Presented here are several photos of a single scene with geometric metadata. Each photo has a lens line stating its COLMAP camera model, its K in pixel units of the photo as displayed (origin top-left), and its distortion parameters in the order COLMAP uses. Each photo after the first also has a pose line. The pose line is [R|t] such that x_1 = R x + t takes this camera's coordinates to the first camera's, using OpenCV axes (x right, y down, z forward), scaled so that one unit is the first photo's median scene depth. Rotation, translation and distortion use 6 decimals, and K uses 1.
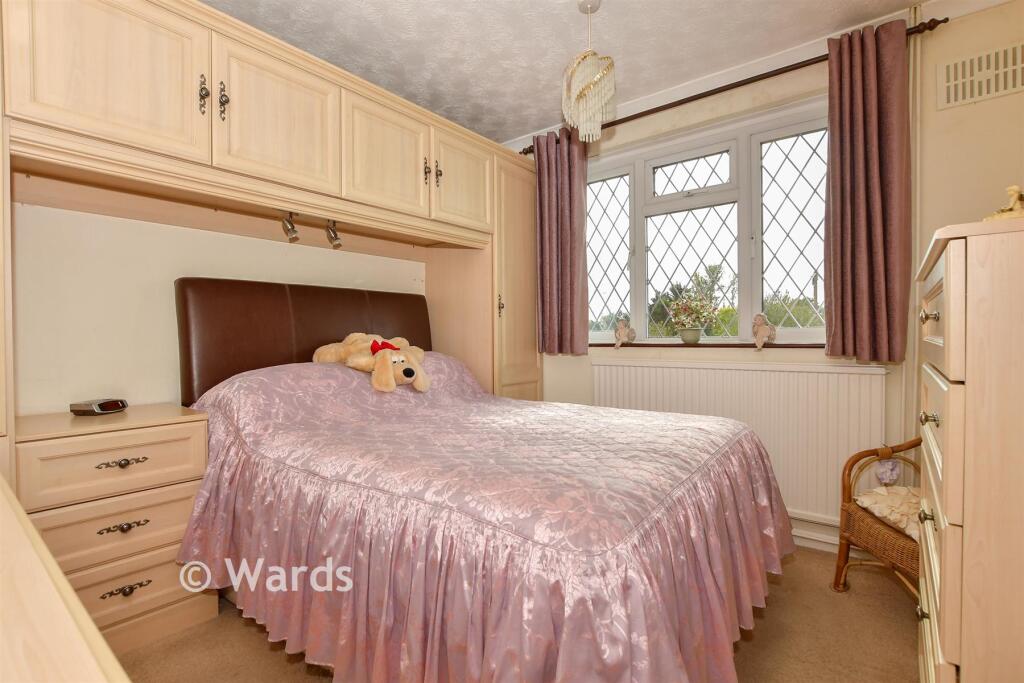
lens RADIAL K [[484.8, 0, 512.0], [0, 484.8, 341.5], [0, 0, 1]] dist [0.001354, 0.000139]
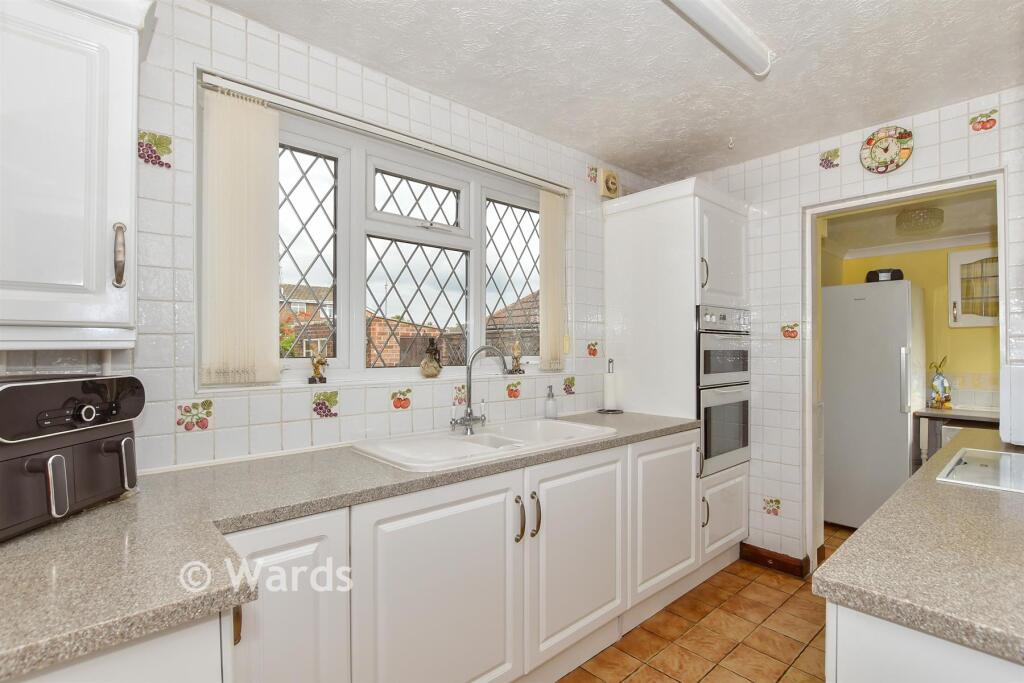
lens RADIAL K [[484.8, 0, 512.0], [0, 484.8, 341.5], [0, 0, 1]] dist [0.001354, 0.000139]
pose [[0.158234, 0.015899, 0.987274, -0.397149], [0.002056, 0.999863, -0.016432, -0.097856], [-0.987399, 0.004630, 0.158180, 0.725047]]
